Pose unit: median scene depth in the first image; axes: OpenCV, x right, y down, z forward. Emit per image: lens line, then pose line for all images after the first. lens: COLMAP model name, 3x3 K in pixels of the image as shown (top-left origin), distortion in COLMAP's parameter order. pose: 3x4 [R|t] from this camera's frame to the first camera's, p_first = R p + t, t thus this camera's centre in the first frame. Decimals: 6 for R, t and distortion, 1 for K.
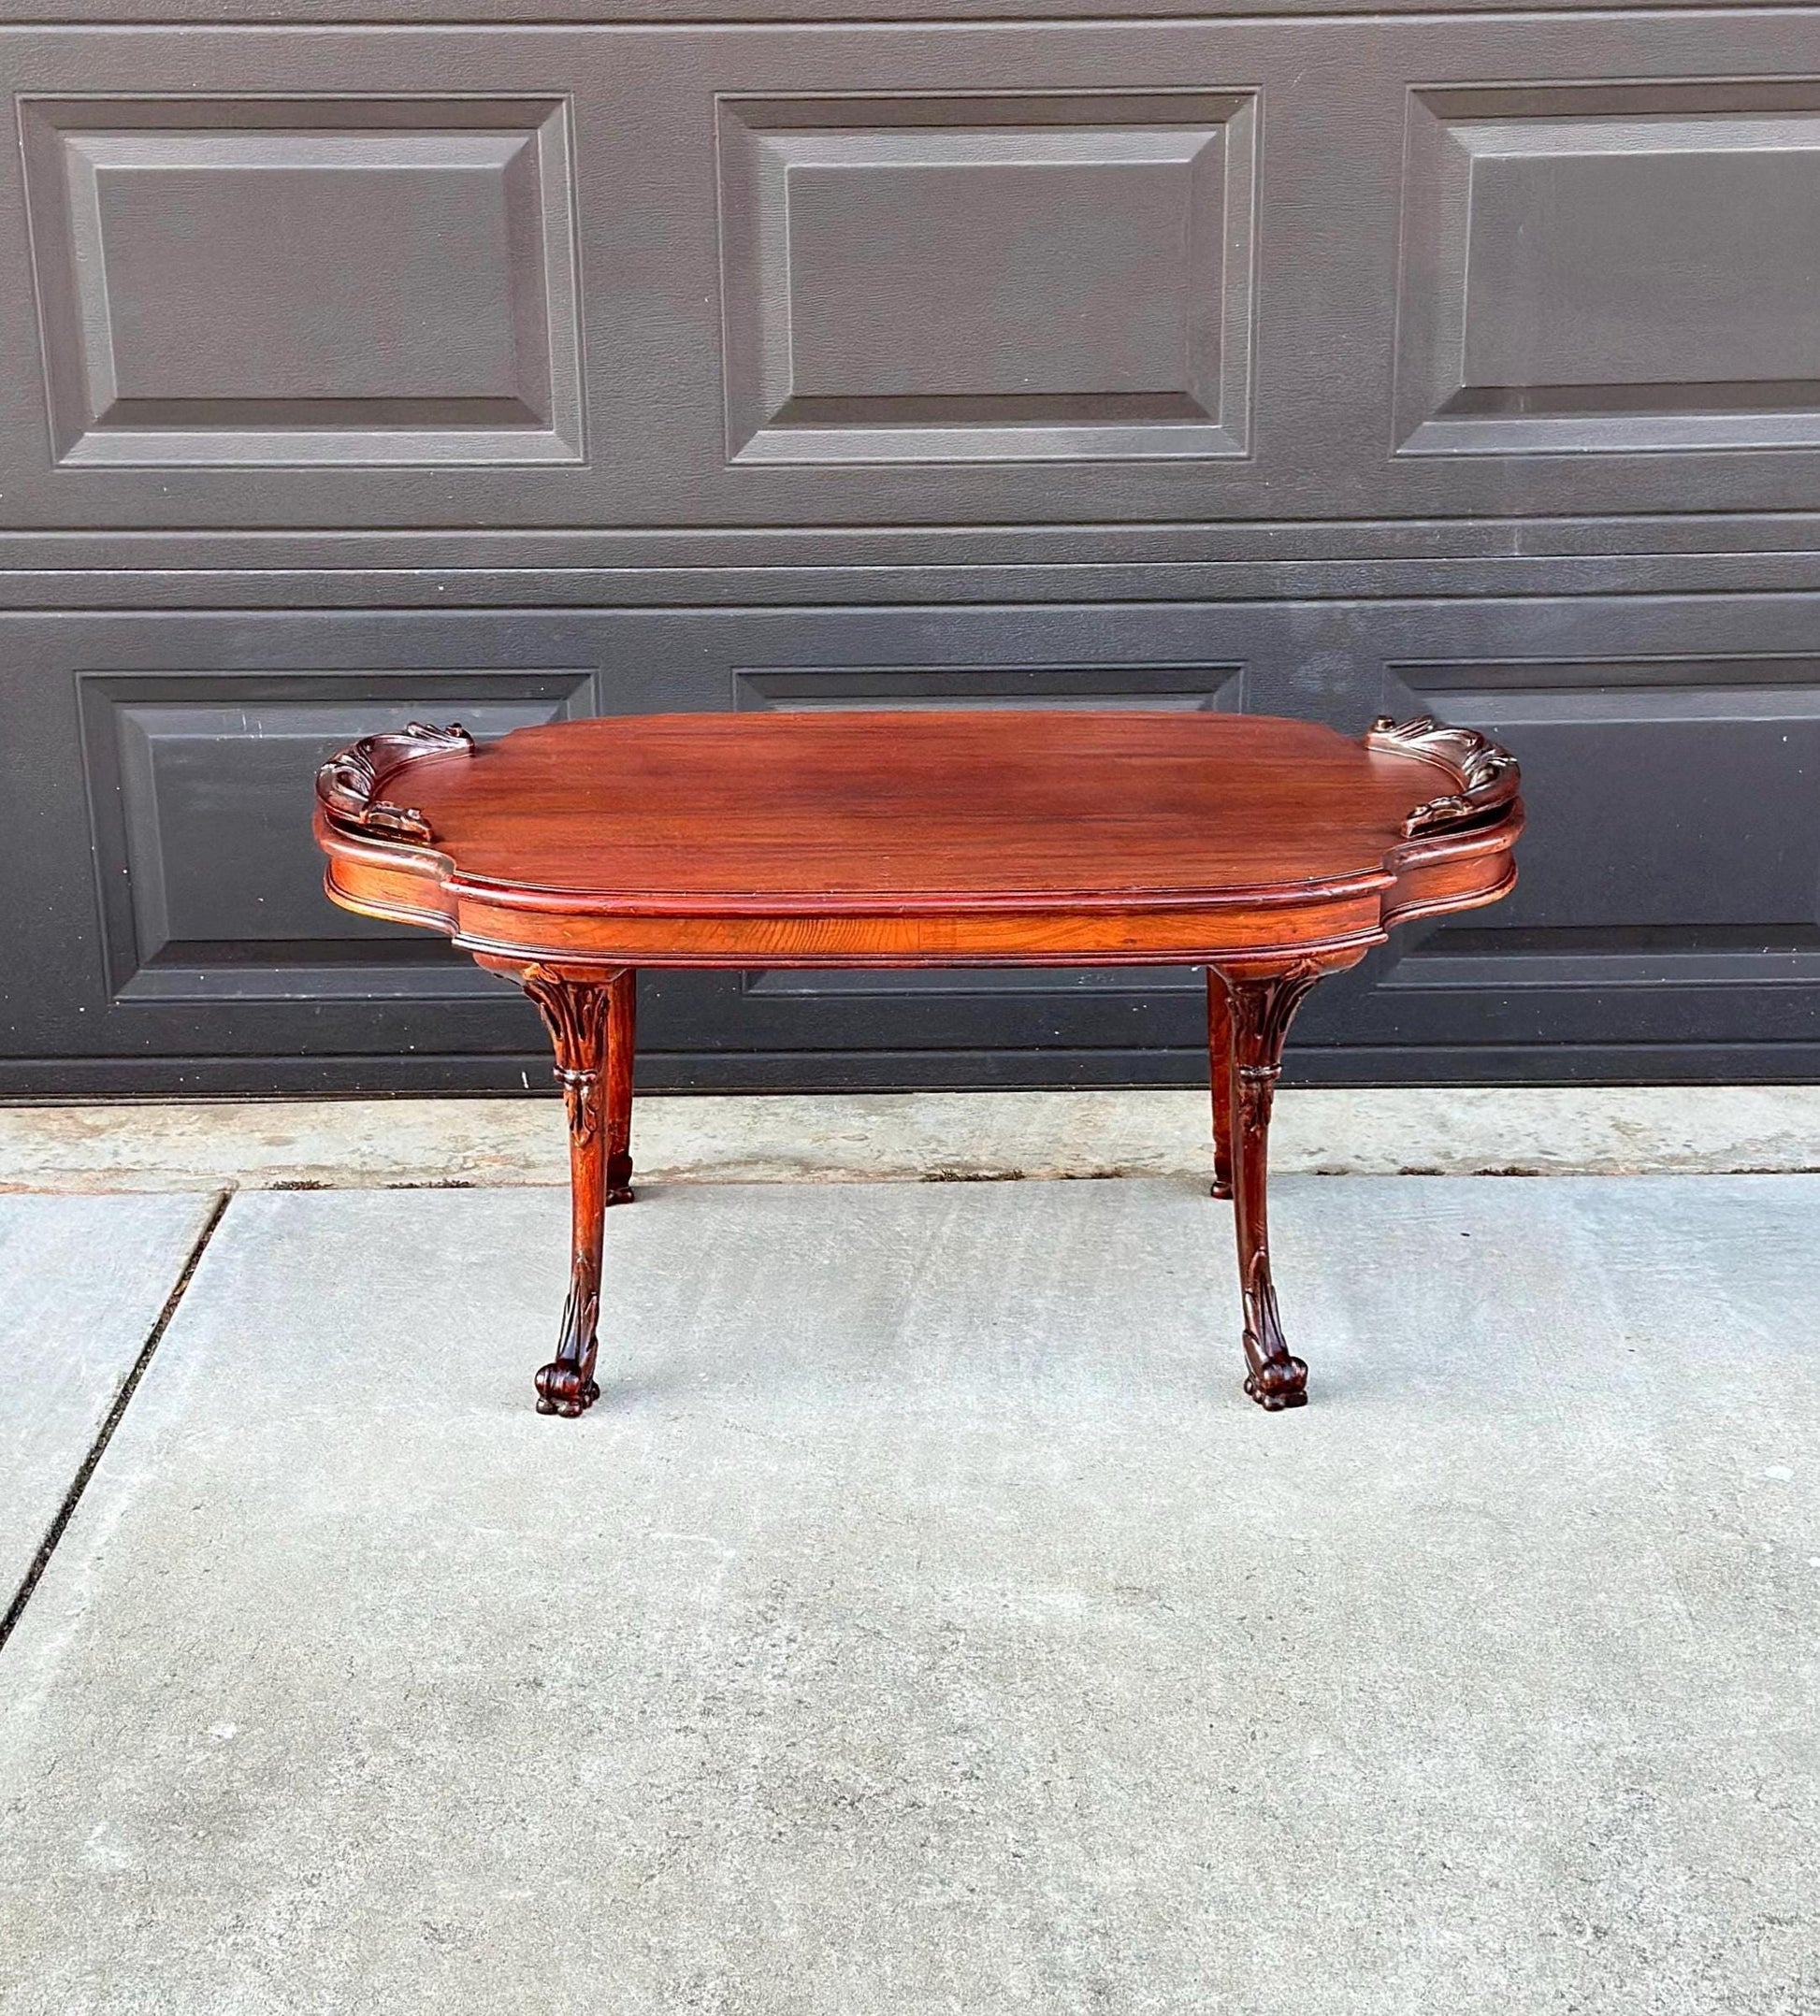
lens RADIAL K [[3635.5, 0, 933.4], [0, 3635.5, 1089.2], [0, 0, 1]] dist [0.164915, -0.071715]
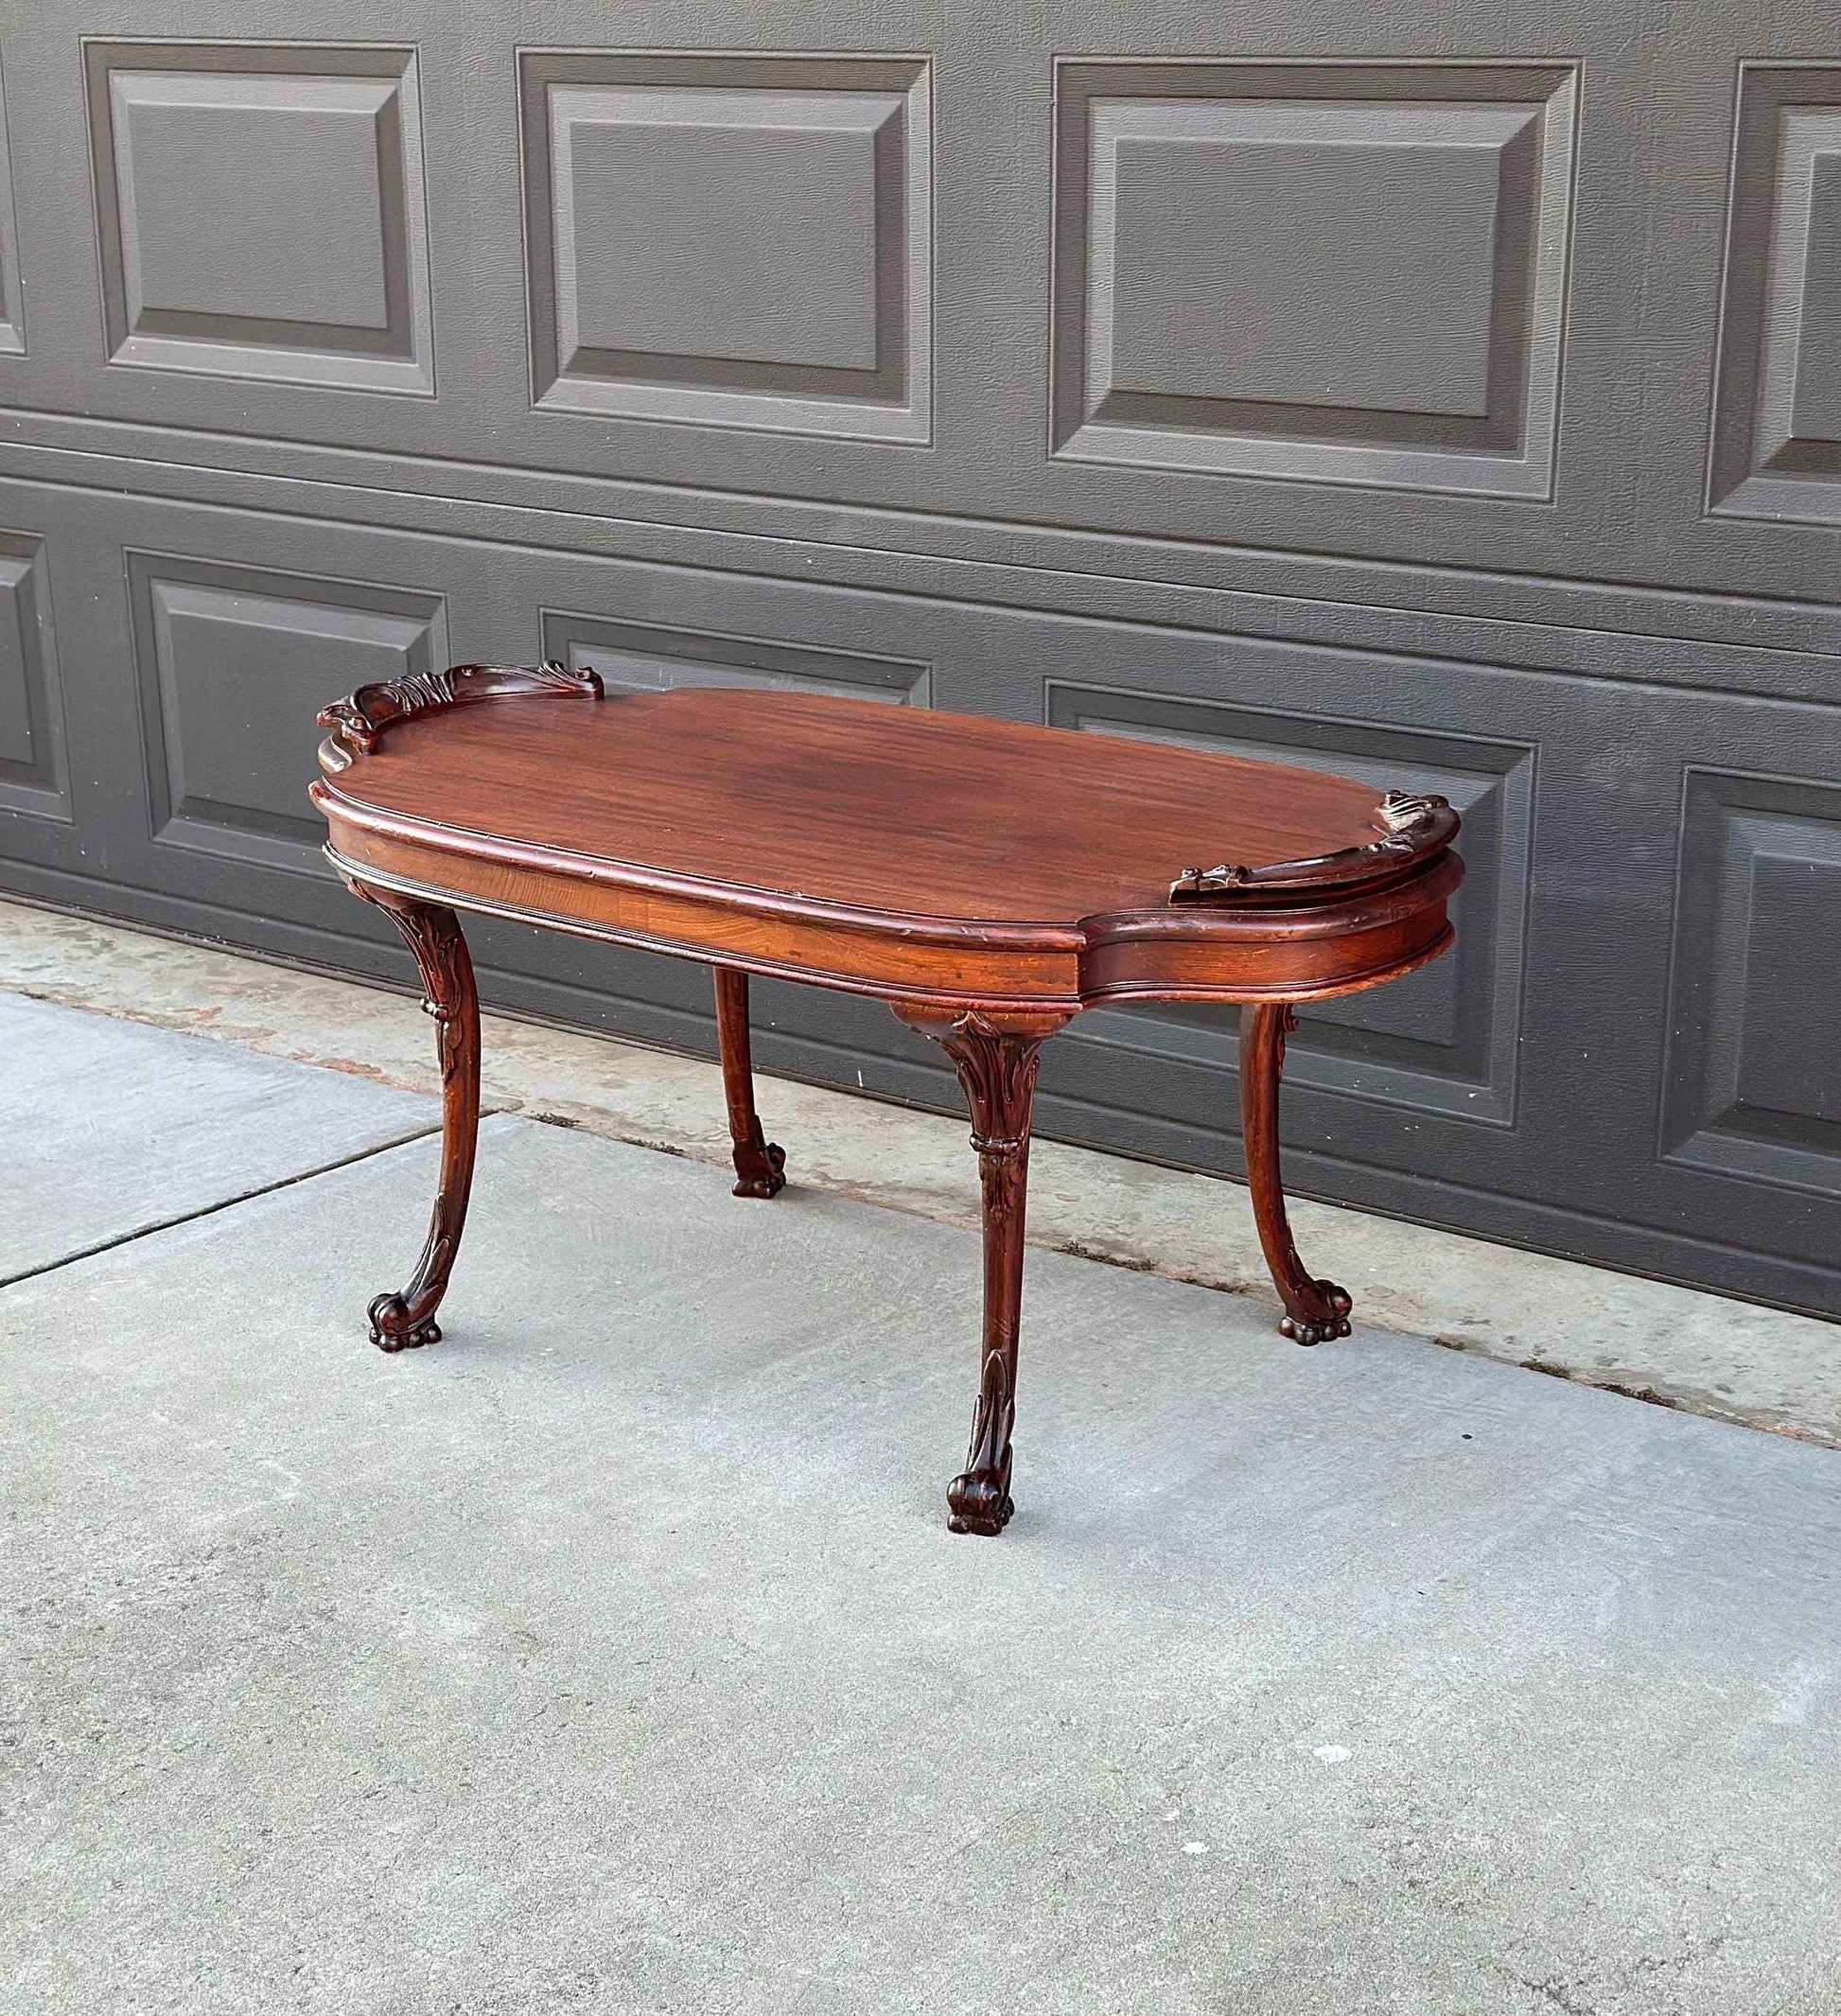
lens RADIAL K [[3534.7, 0, 926.6], [0, 3534.7, 1116.9], [0, 0, 1]] dist [0.176373, -0.086022]
pose [[0.787112, 0.194331, -0.585398, 0.499910], [-0.213936, 0.976169, 0.036400, -0.033495], [0.578521, 0.096587, 0.809929, 0.266892]]
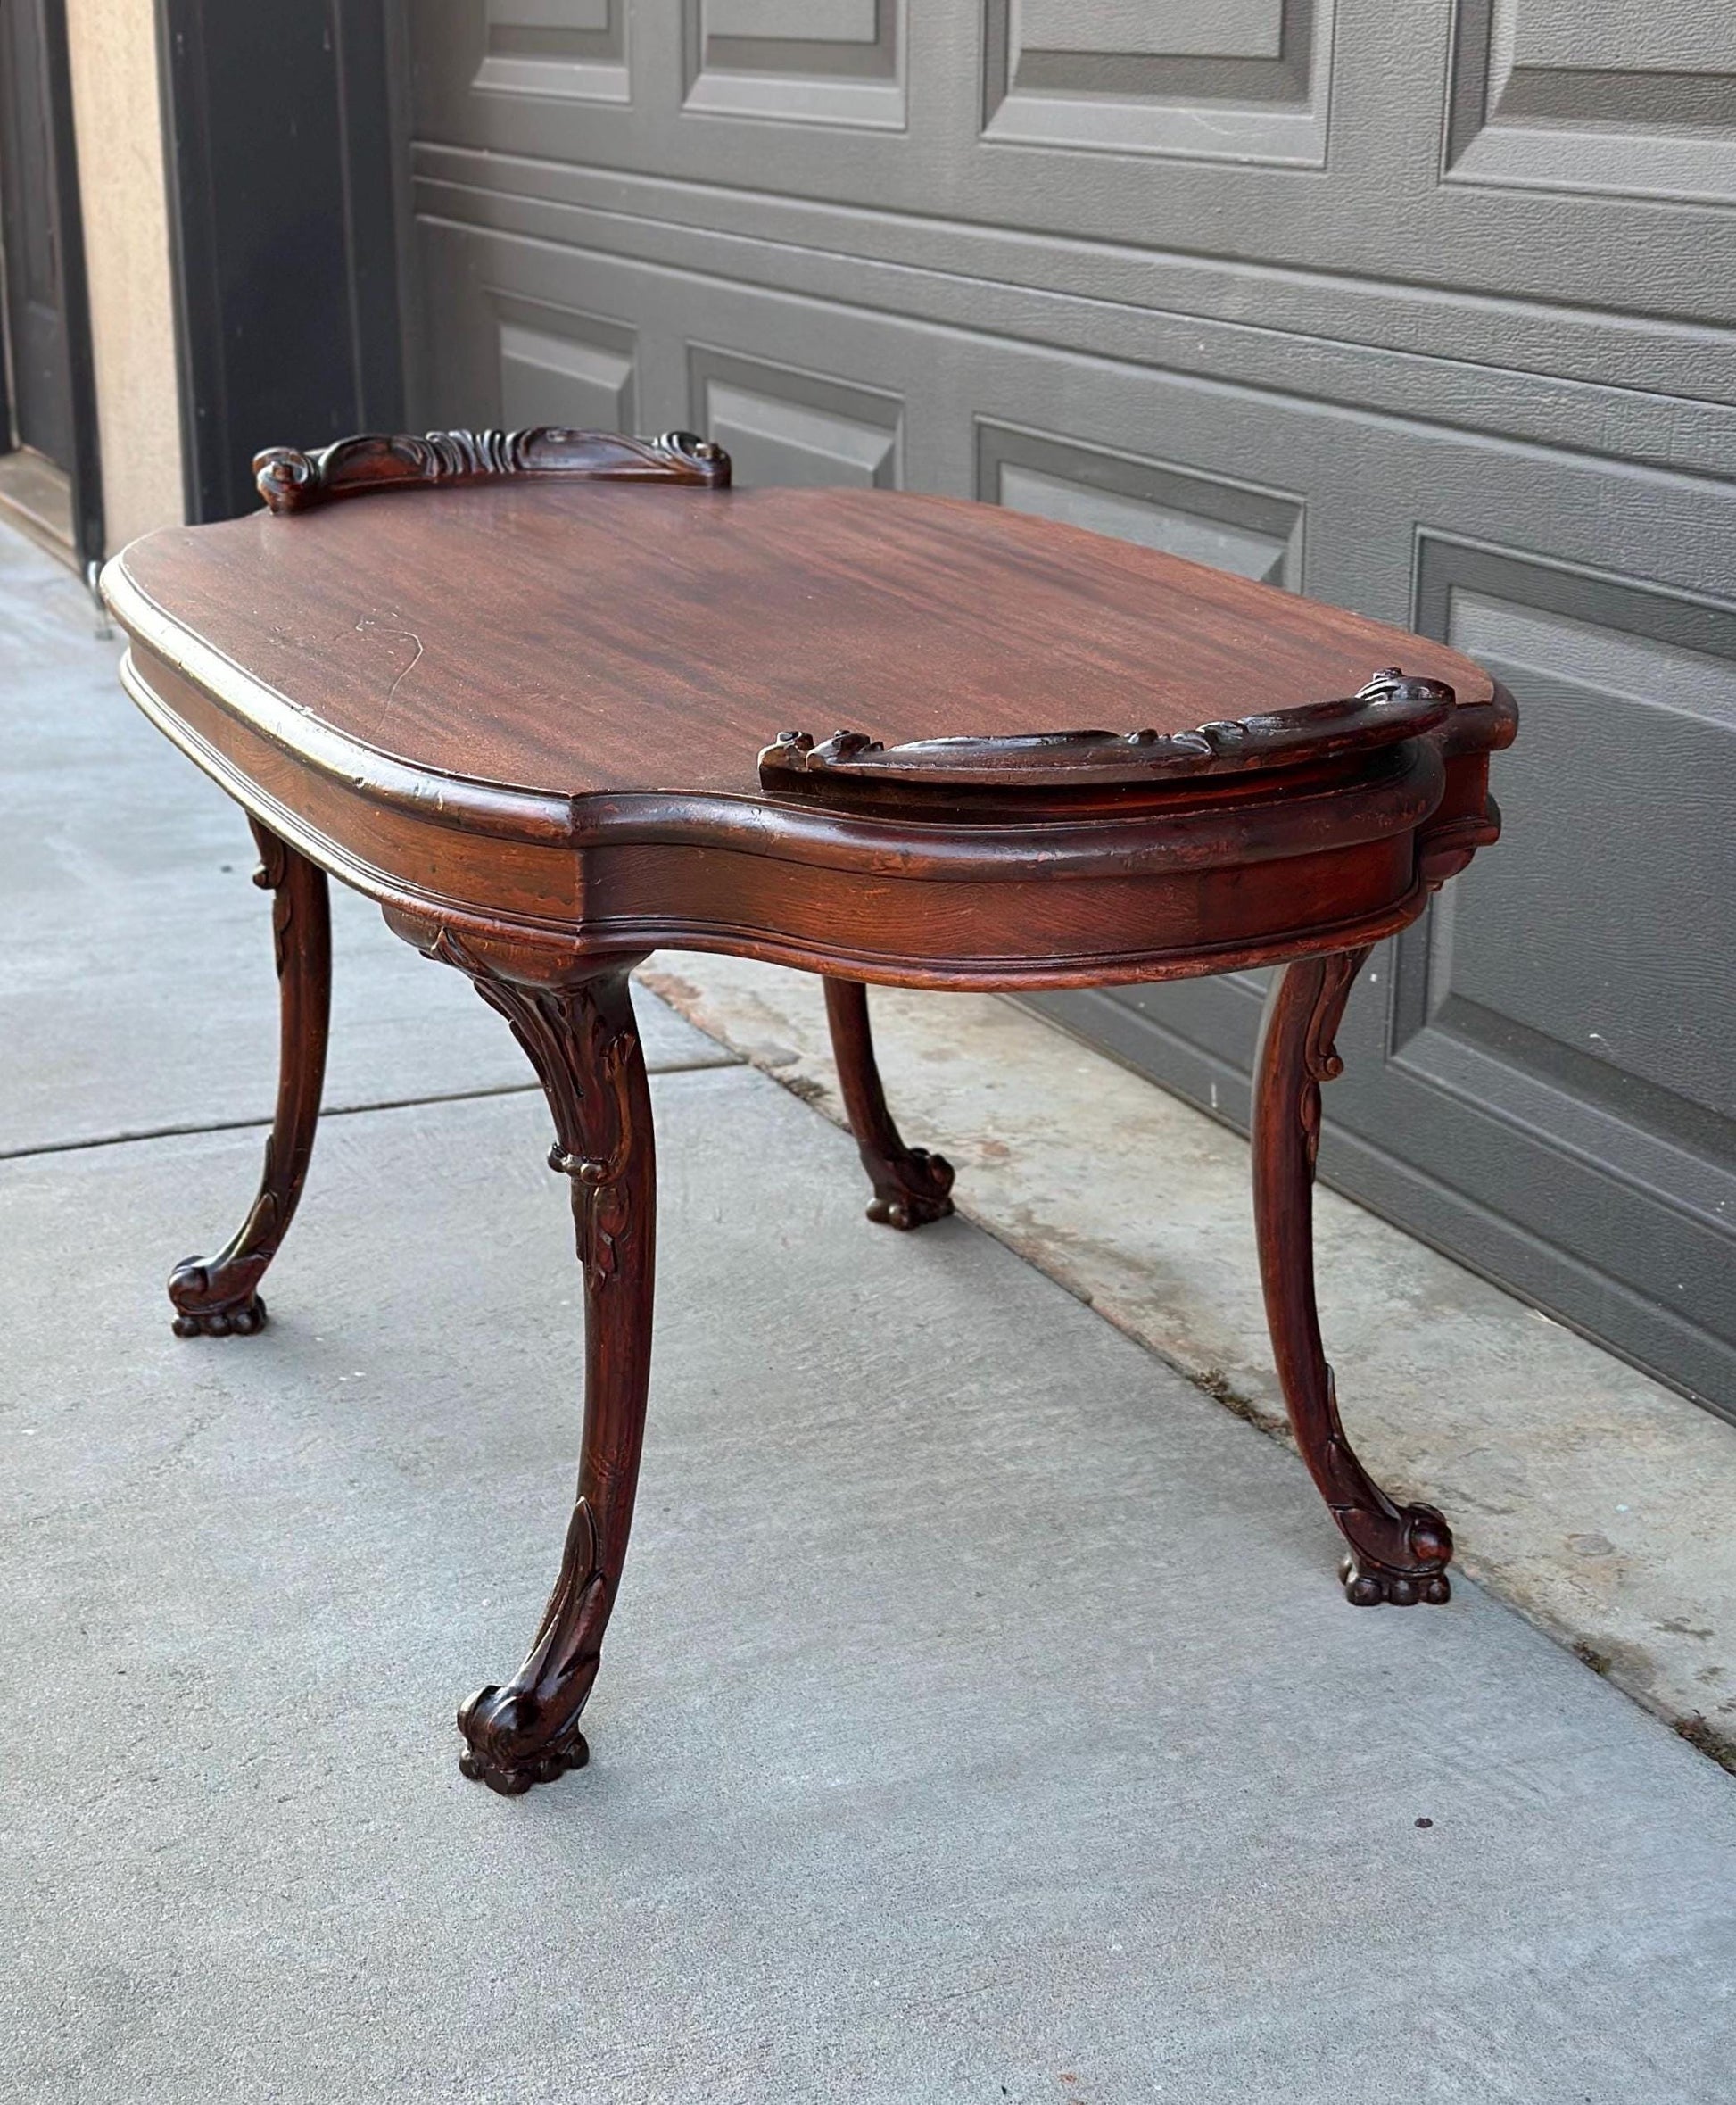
lens RADIAL K [[3473.9, 0, 879.2], [0, 3473.9, 1124.4], [0, 0, 1]] dist [0.158138, -0.119990]
pose [[0.390407, 0.293392, -0.872641, 0.479376], [-0.323462, 0.931145, 0.168349, -0.095789], [0.861948, 0.216542, 0.458427, 0.703891]]
